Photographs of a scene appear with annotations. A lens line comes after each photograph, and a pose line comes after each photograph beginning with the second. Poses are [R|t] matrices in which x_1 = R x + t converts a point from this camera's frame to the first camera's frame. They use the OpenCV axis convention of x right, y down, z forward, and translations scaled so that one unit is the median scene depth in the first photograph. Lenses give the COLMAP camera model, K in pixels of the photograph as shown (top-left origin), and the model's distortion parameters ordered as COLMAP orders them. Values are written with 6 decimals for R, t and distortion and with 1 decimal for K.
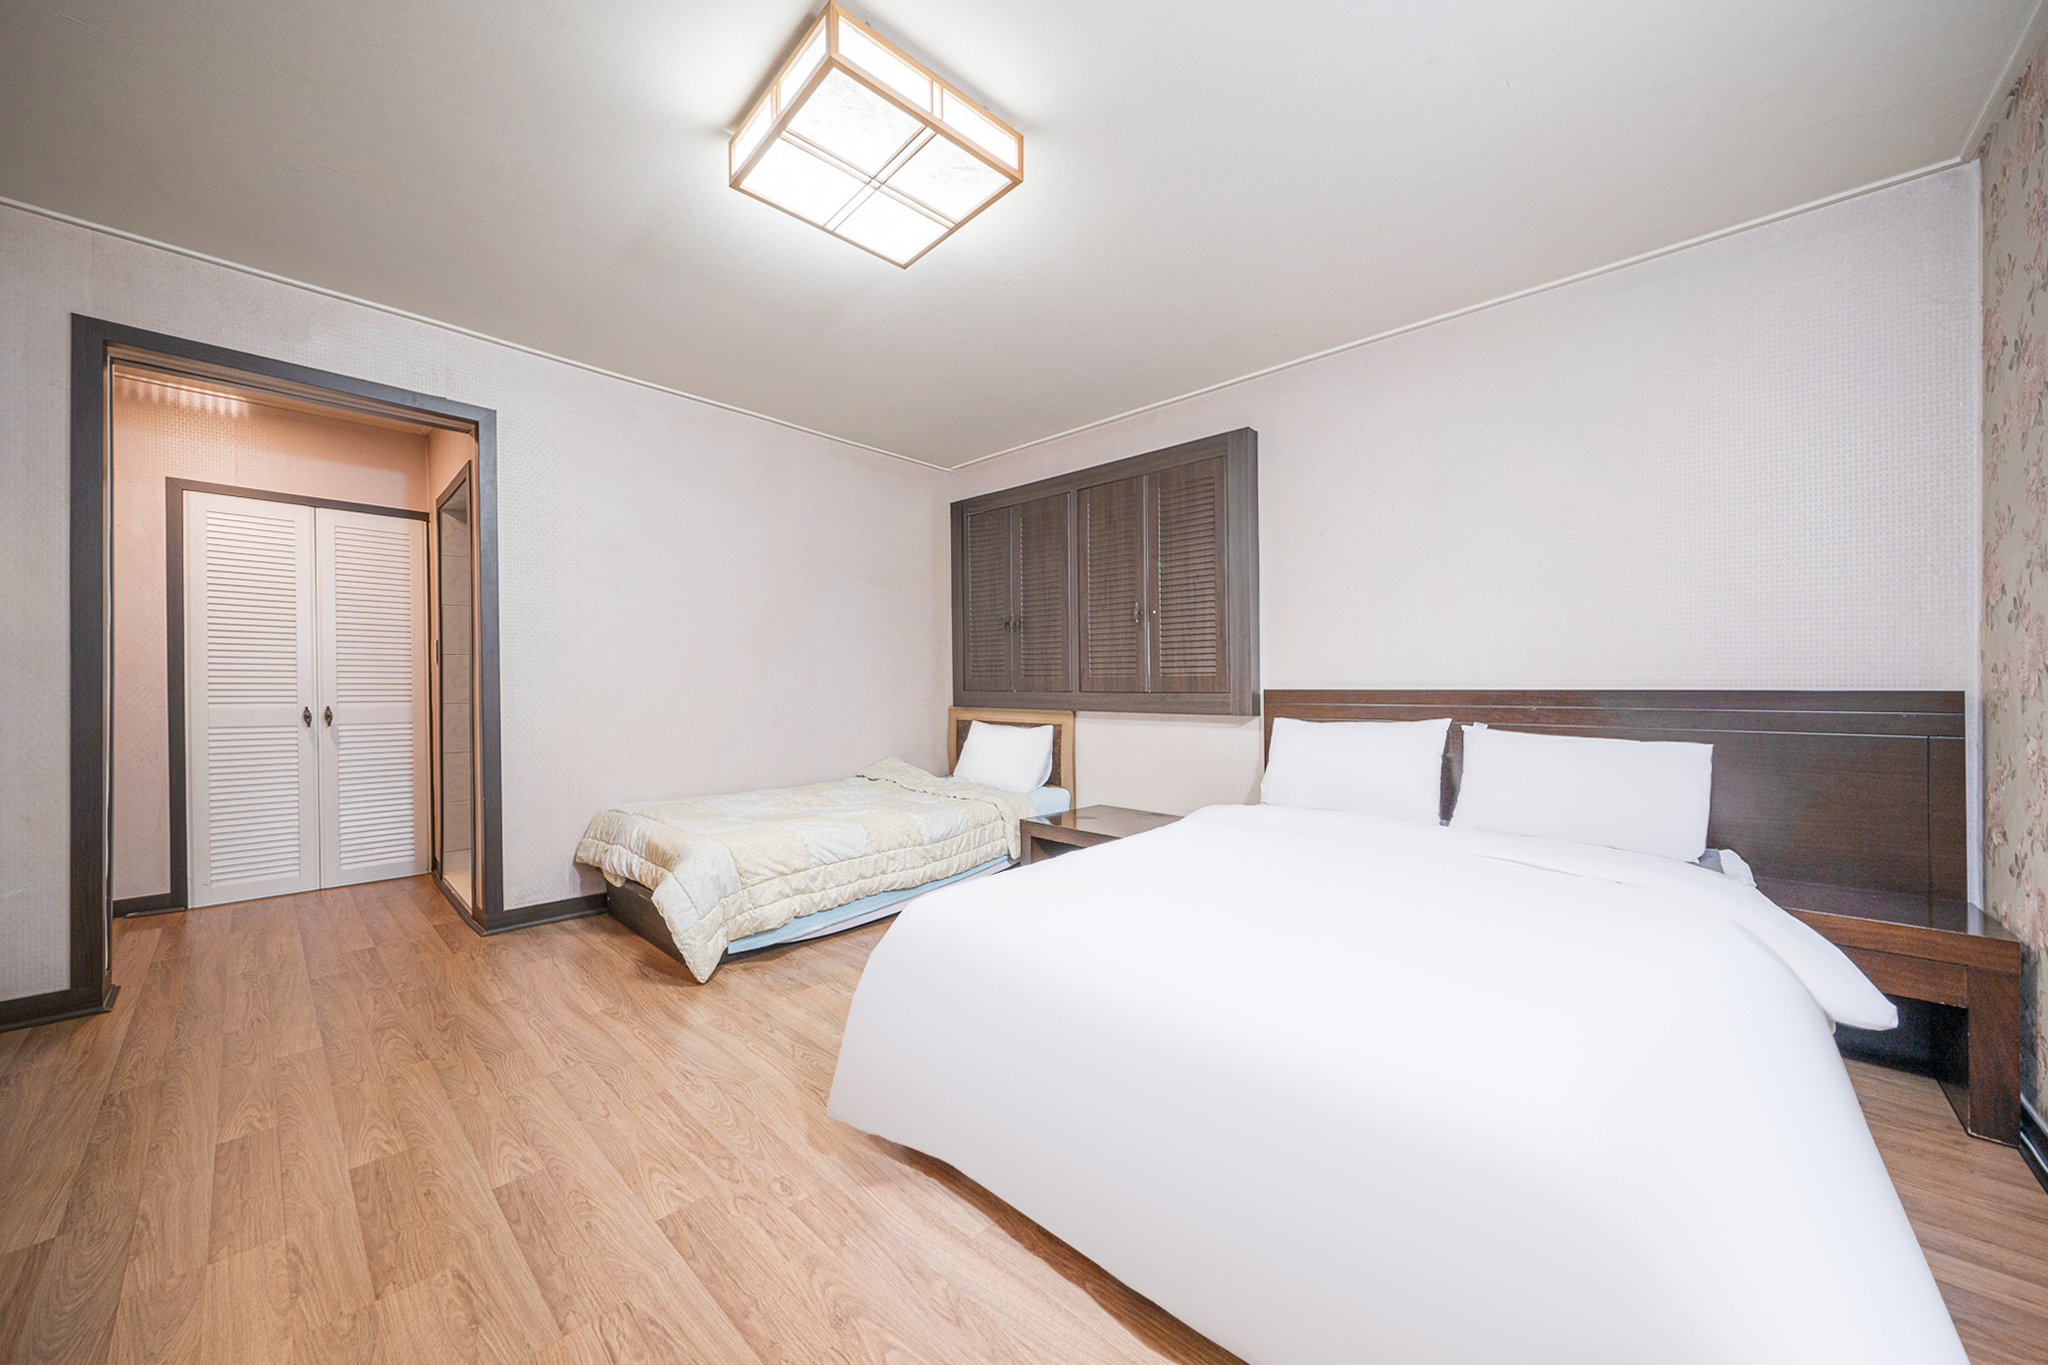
lens RADIAL K [[716.3, 0, 1021.0], [0, 716.3, 686.6], [0, 0, 1]] dist [-0.008573, 0.001862]
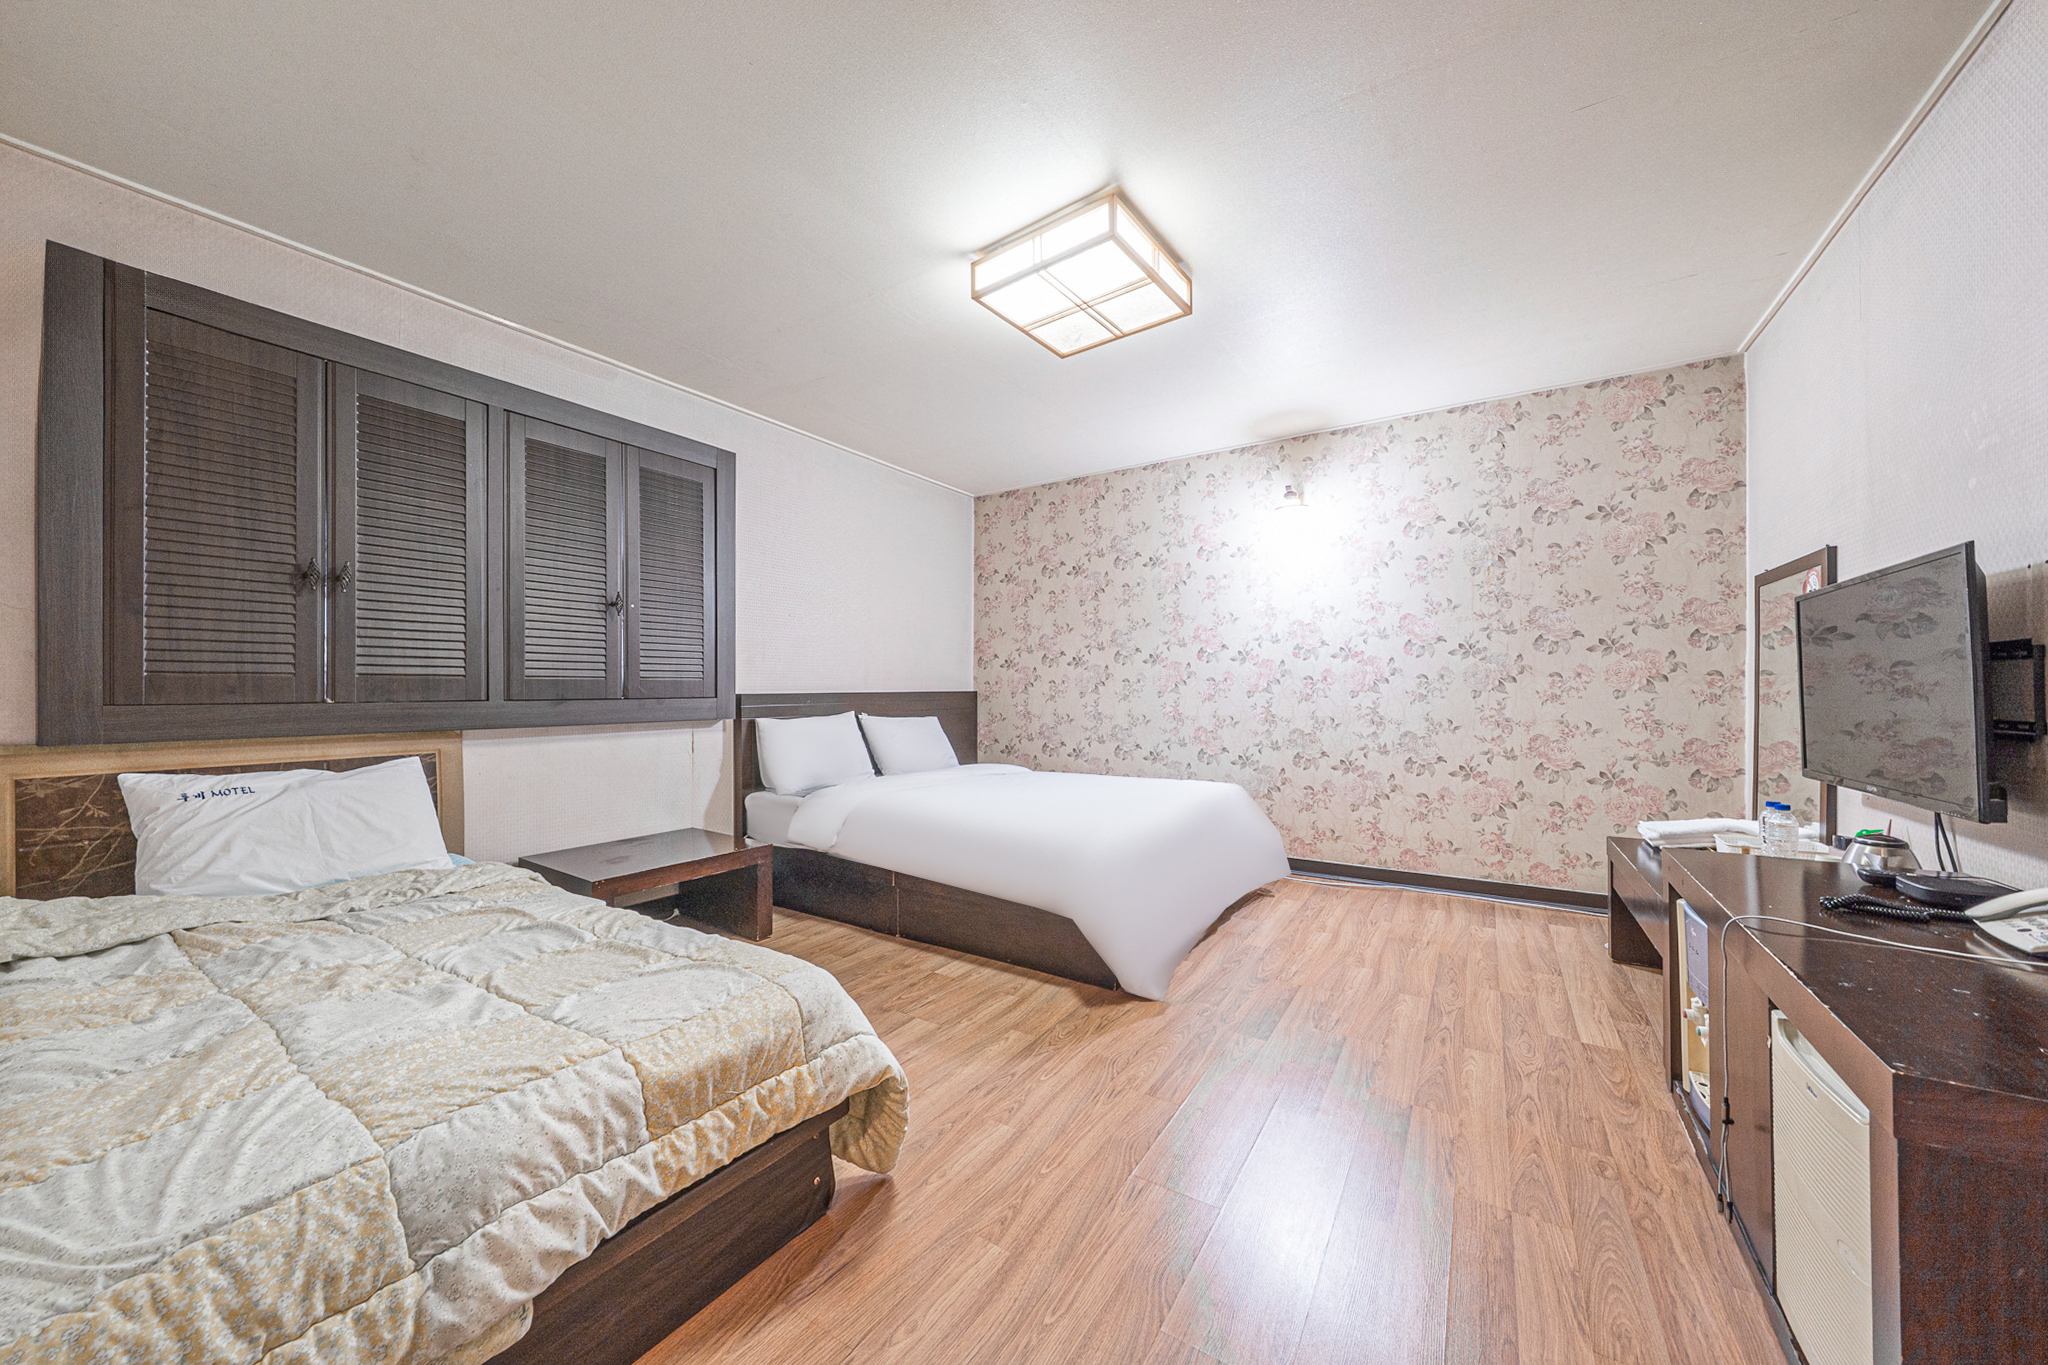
lens RADIAL K [[716.3, 0, 1029.0], [0, 716.3, 666.9], [0, 0, 1]] dist [-0.008573, 0.001862]
pose [[-0.177138, 0.030672, 0.983708, -0.728279], [0.005254, 0.999529, -0.030219, -0.001717], [-0.984172, -0.000184, -0.177216, 0.661813]]
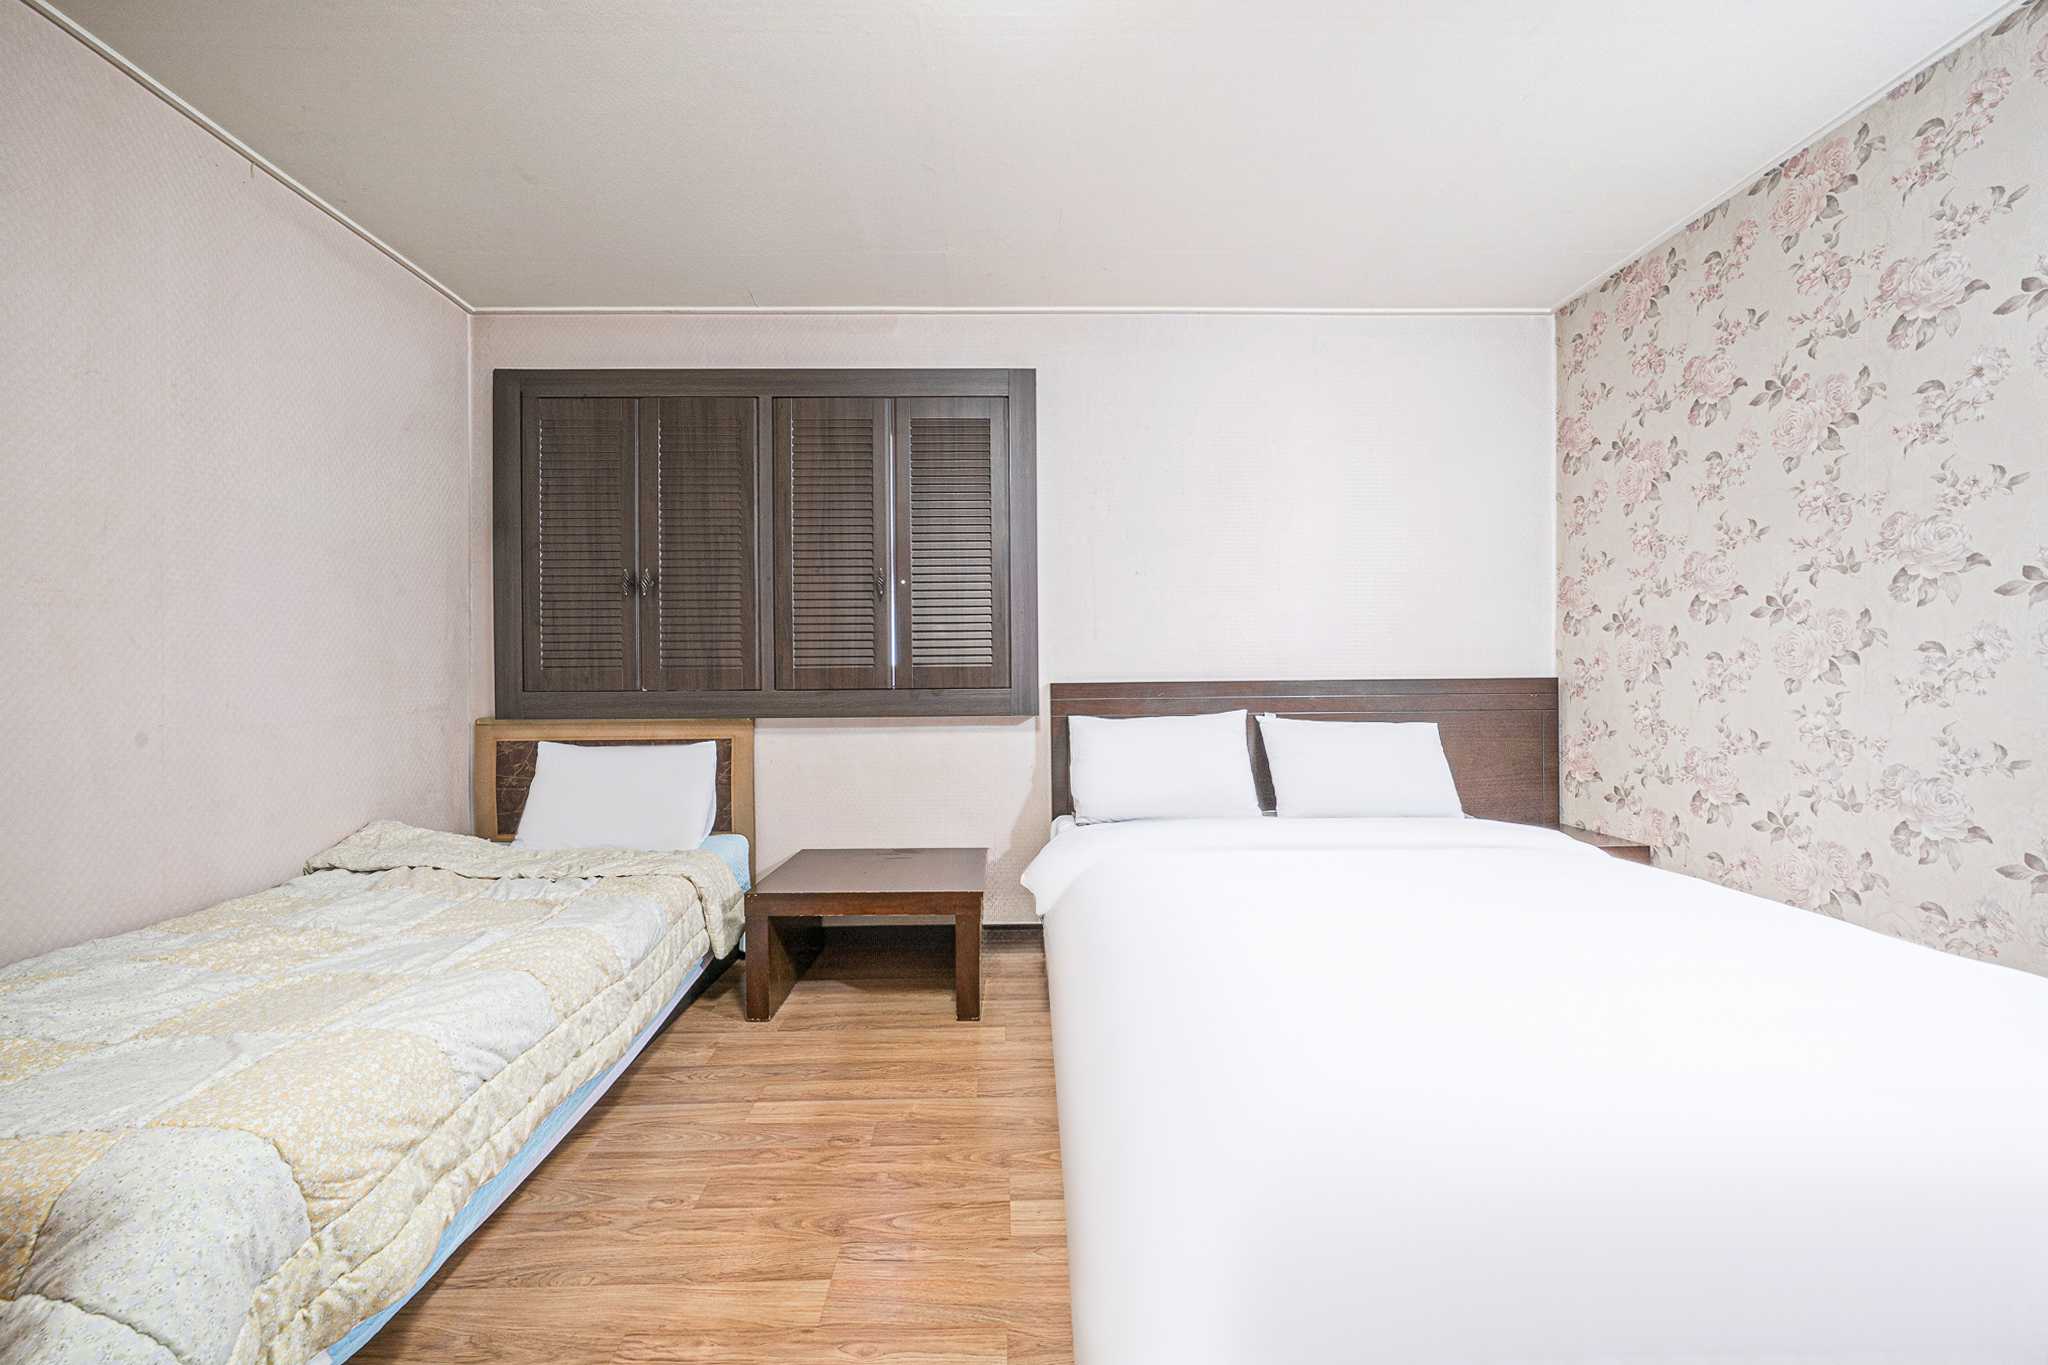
lens RADIAL K [[786.6, 0, 1011.8], [0, 786.6, 661.4], [0, 0, 1]] dist [0.008653, 0.001509]
pose [[0.717705, 0.008417, 0.696297, -0.299385], [0.009492, 0.999716, -0.021869, -0.001201], [-0.696283, 0.022304, 0.717421, 0.316225]]
